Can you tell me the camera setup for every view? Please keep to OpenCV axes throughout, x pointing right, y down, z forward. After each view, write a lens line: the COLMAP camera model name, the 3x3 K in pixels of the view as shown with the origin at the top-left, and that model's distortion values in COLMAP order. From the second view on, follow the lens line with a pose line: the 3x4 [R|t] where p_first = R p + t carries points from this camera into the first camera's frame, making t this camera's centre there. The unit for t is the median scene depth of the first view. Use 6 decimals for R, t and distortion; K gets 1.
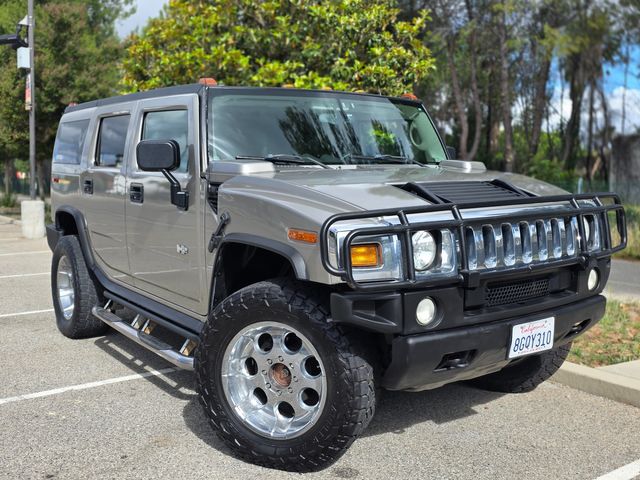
lens RADIAL K [[676.5, 0, 318.4], [0, 676.5, 222.0], [0, 0, 1]] dist [0.056967, -0.011495]
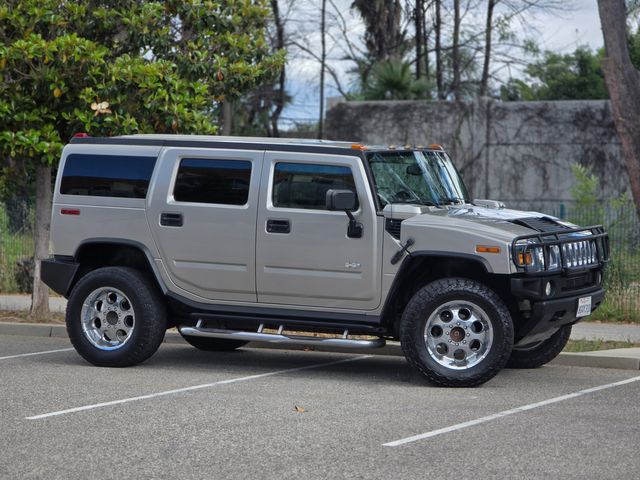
lens RADIAL K [[2133.5, 0, 320.1], [0, 2133.5, 239.5], [0, 0, 1]] dist [0.274728, 0.695839]
pose [[0.886762, -0.006151, 0.462186, -2.756108], [0.020629, 0.999442, -0.026278, 0.121273], [-0.461766, 0.032837, 0.886394, -3.485033]]
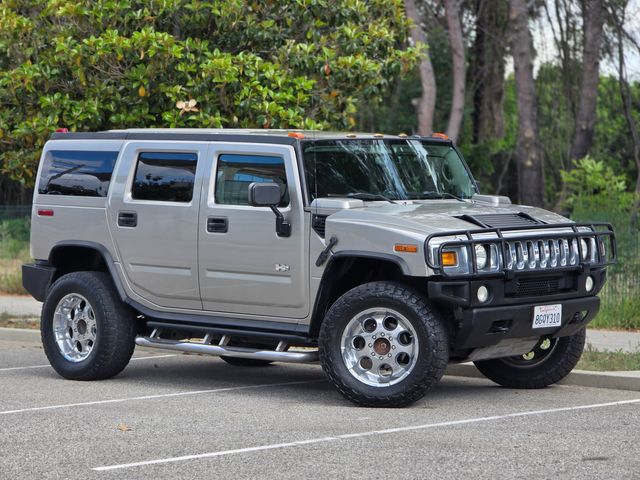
lens RADIAL K [[2133.5, 0, 320.1], [0, 2133.5, 239.5], [0, 0, 1]] dist [0.274728, 0.695839]
pose [[0.984661, -0.005374, 0.174394, -0.973630], [0.013402, 0.998902, -0.044889, 0.197246], [-0.173961, 0.046537, 0.983652, -3.463872]]
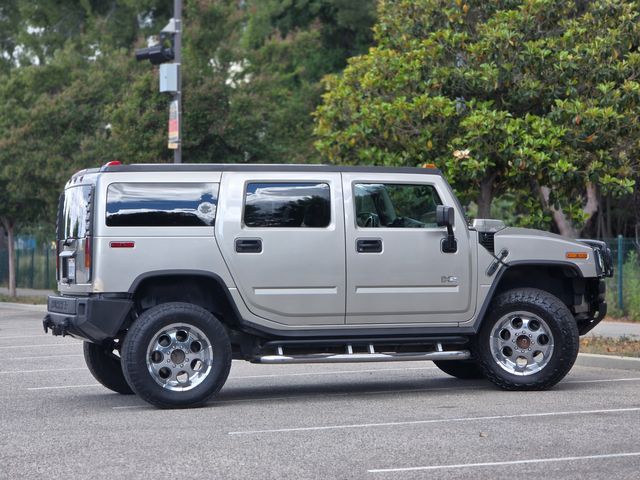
lens RADIAL K [[2133.5, 0, 320.1], [0, 2133.5, 239.5], [0, 0, 1]] dist [0.274728, 0.695839]
pose [[0.973576, -0.019269, -0.227547, 1.017089], [0.004079, 0.997742, -0.067036, 0.357481], [0.228325, 0.064337, 0.971457, -4.983188]]
